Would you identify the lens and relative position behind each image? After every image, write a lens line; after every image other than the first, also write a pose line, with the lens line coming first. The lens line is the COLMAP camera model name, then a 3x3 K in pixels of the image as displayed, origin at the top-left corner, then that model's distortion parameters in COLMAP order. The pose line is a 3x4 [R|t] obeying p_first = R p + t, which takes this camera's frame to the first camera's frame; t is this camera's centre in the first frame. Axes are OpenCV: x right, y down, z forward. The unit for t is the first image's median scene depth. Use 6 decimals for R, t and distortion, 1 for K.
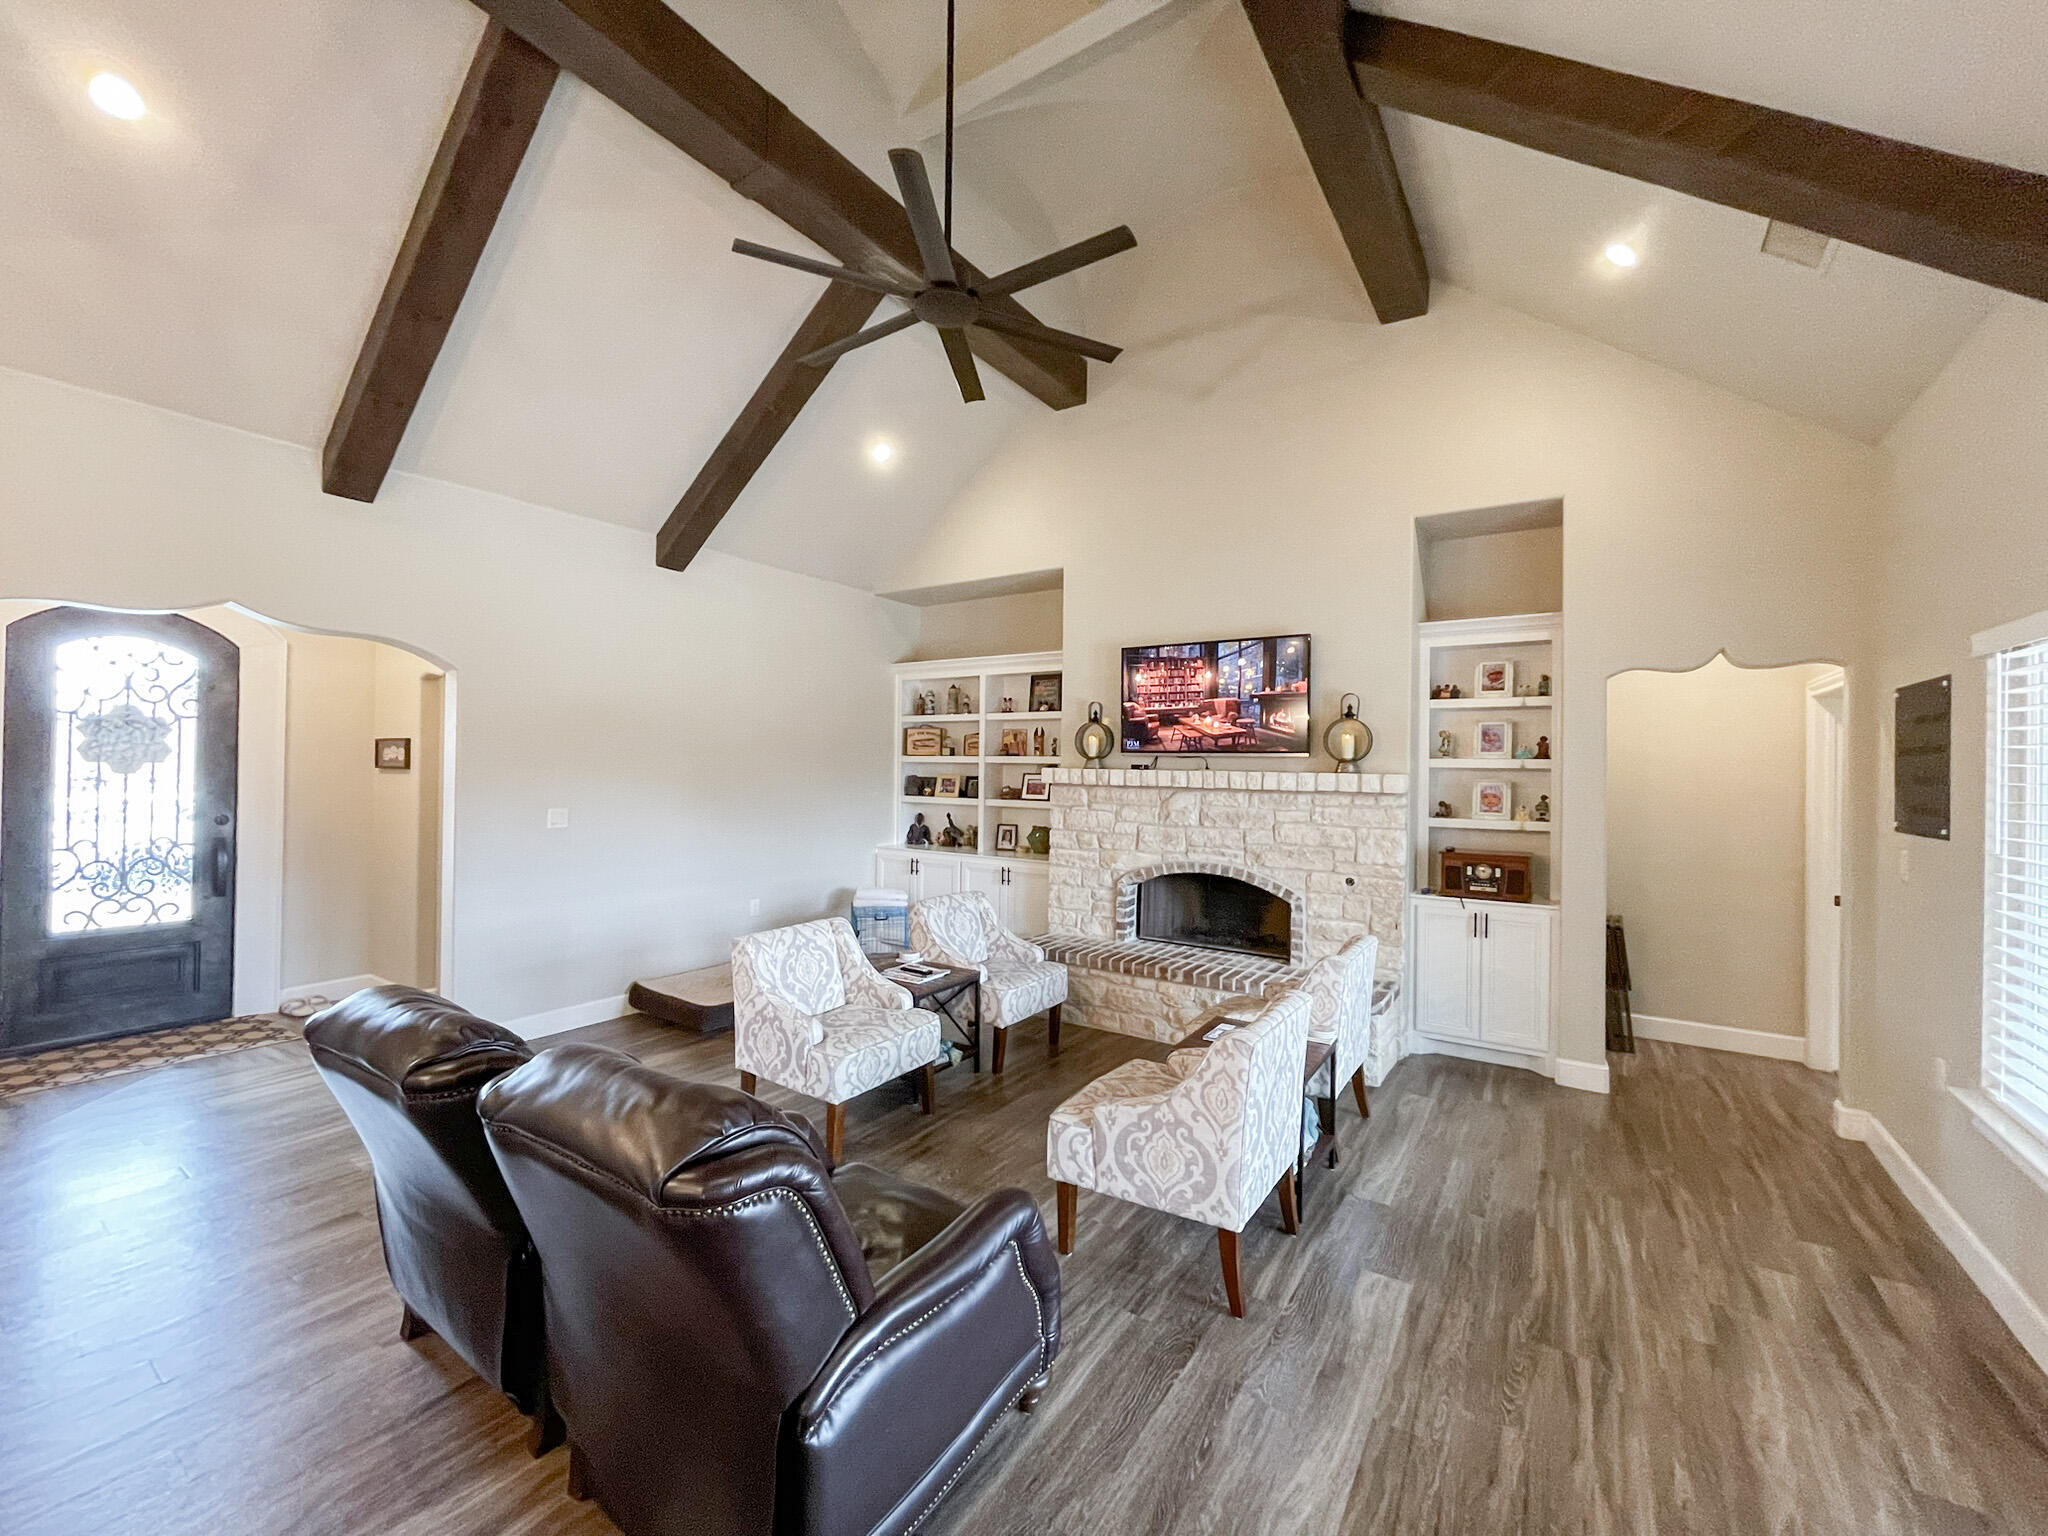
lens RADIAL K [[830.8, 0, 1037.0], [0, 830.8, 766.2], [0, 0, 1]] dist [-0.004215, 0.000380]
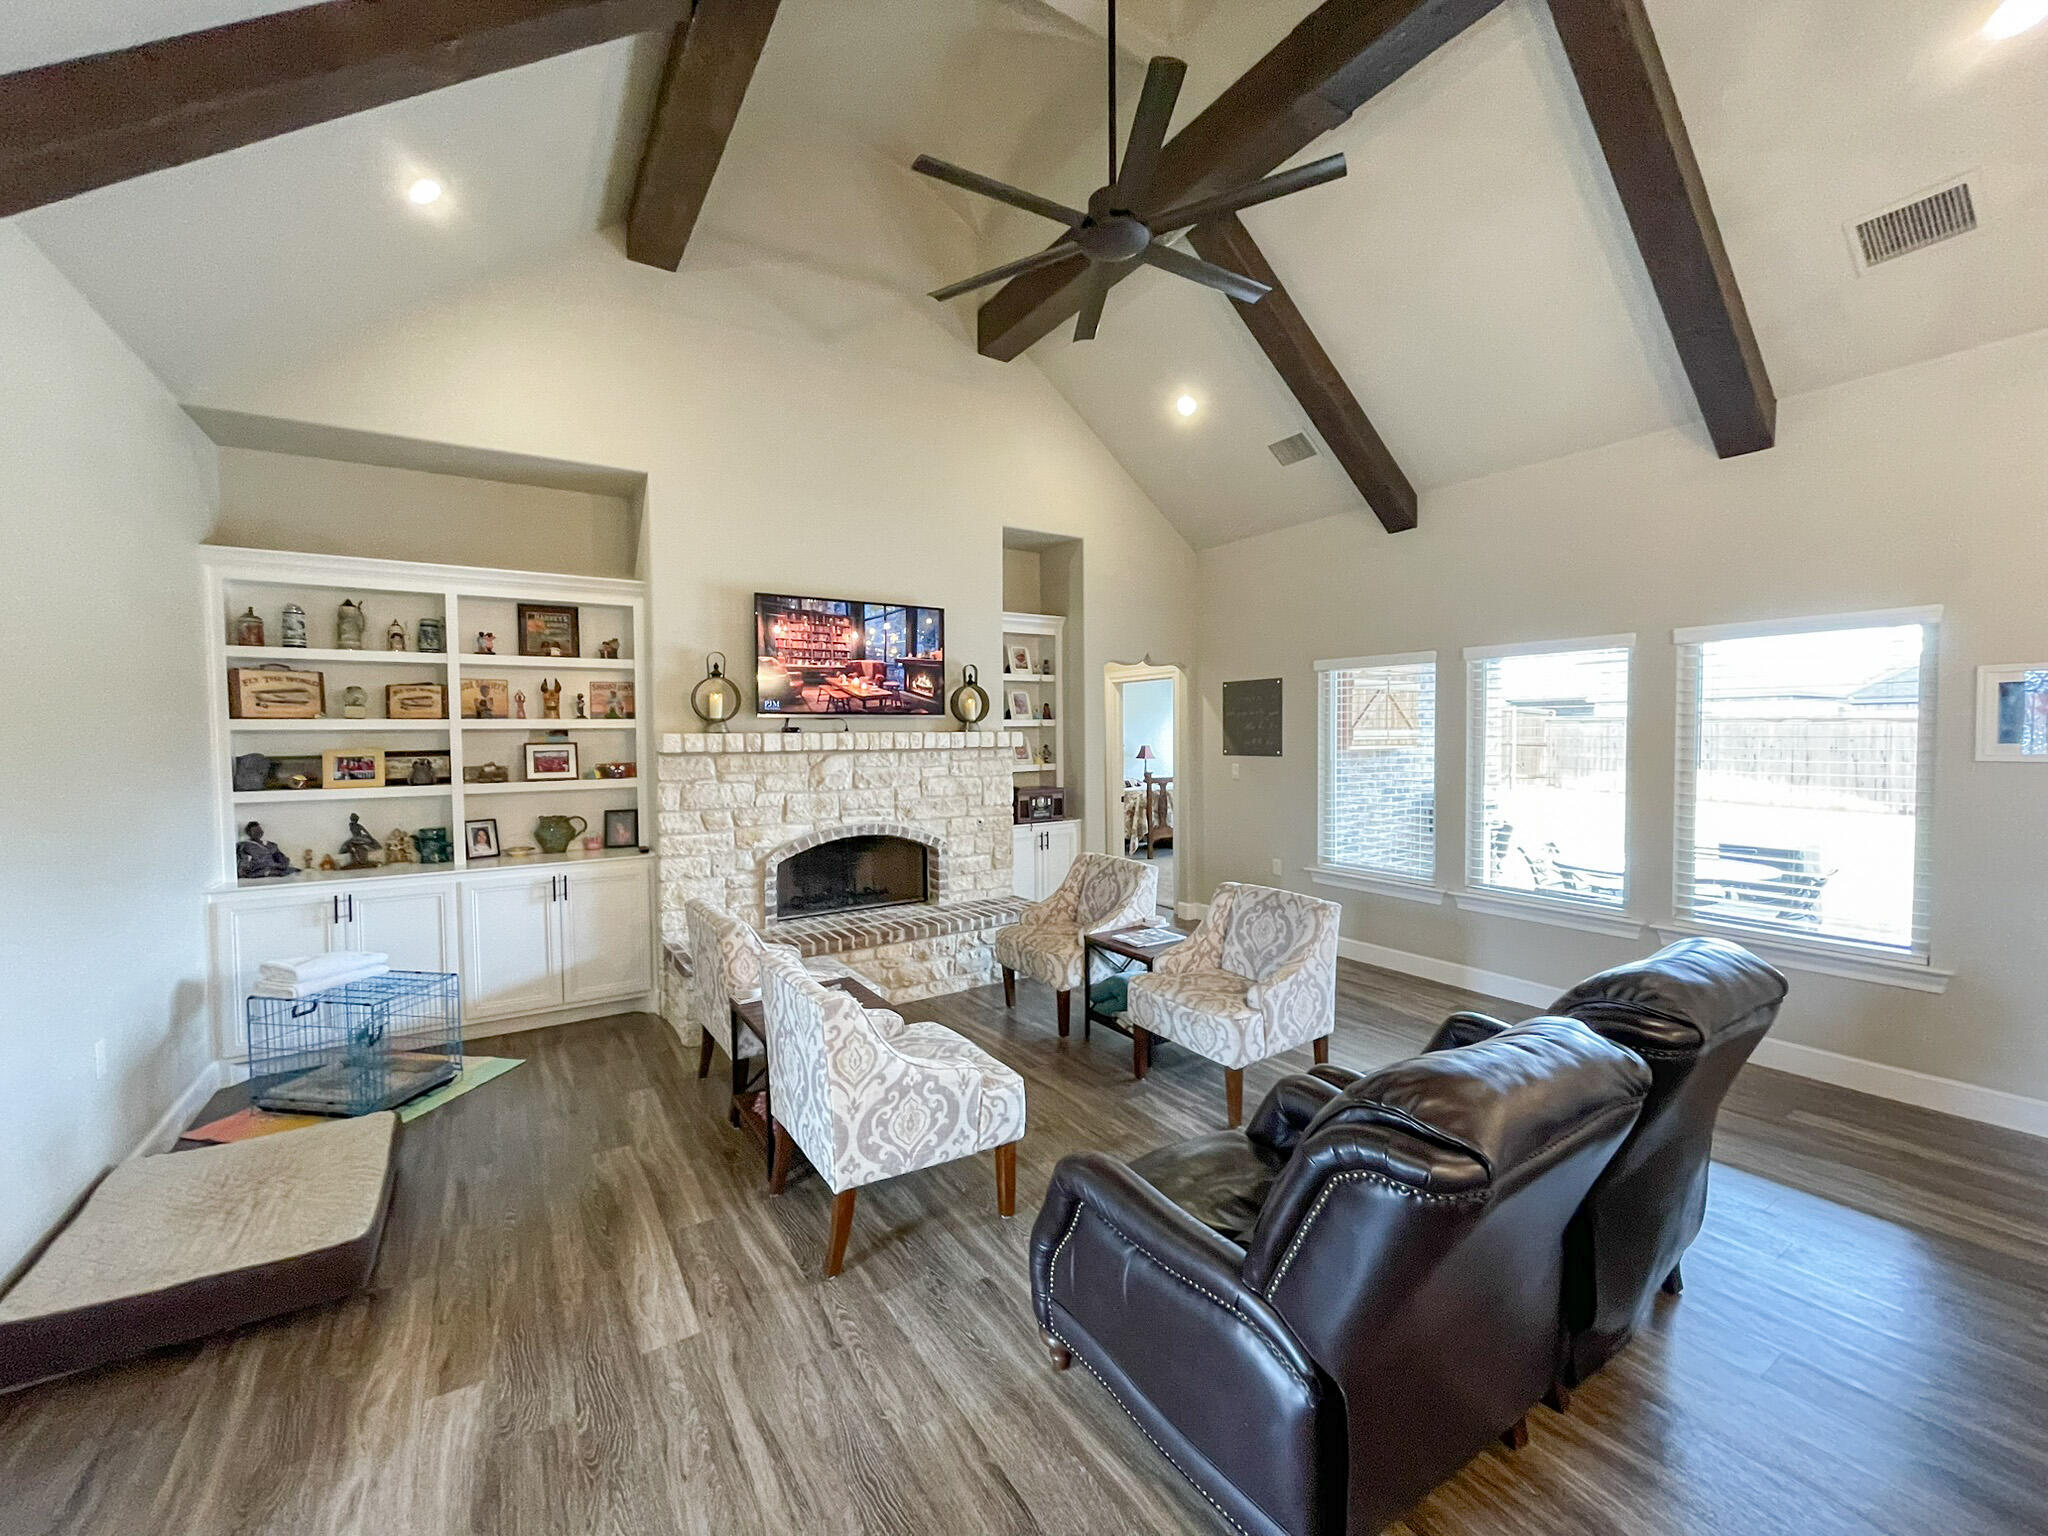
lens RADIAL K [[830.8, 0, 1030.6], [0, 830.8, 763.9], [0, 0, 1]] dist [-0.004215, 0.000380]
pose [[0.392732, -0.057046, 0.917882, -0.619133], [0.011408, 0.998300, 0.057163, -0.011386], [-0.919582, -0.011979, 0.392715, 0.415023]]
